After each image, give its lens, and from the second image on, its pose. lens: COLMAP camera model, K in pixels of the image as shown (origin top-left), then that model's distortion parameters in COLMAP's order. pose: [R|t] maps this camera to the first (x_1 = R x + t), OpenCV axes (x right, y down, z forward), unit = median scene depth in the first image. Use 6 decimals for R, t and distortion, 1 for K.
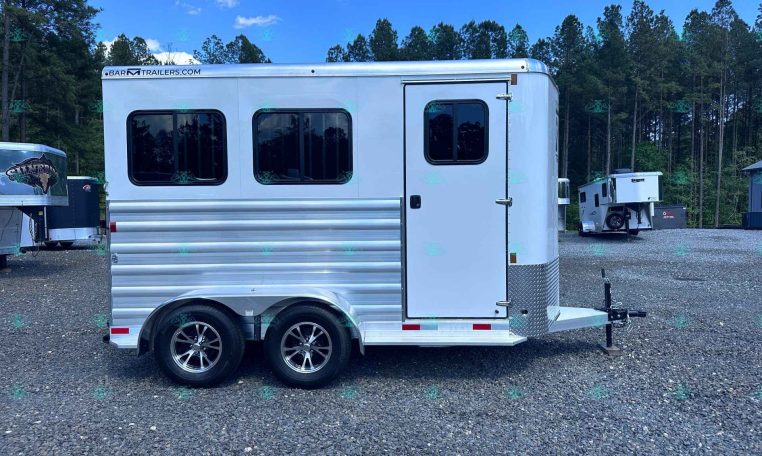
lens RADIAL K [[542.3, 0, 383.2], [0, 542.3, 229.7], [0, 0, 1]] dist [0.021252, -0.010290]
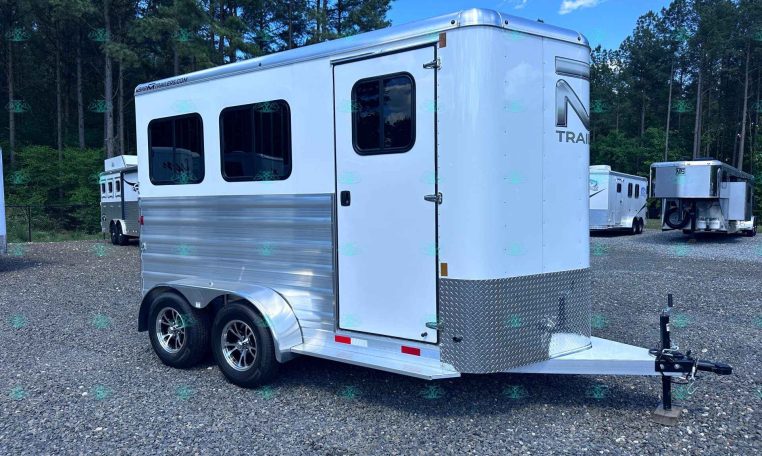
lens RADIAL K [[542.3, 0, 380.7], [0, 542.3, 231.6], [0, 0, 1]] dist [0.021252, -0.010290]
pose [[0.838725, 0.030346, -0.543709, 0.587291], [-0.018748, 0.999463, 0.026861, -0.021822], [0.544233, -0.012336, 0.838844, 0.292873]]
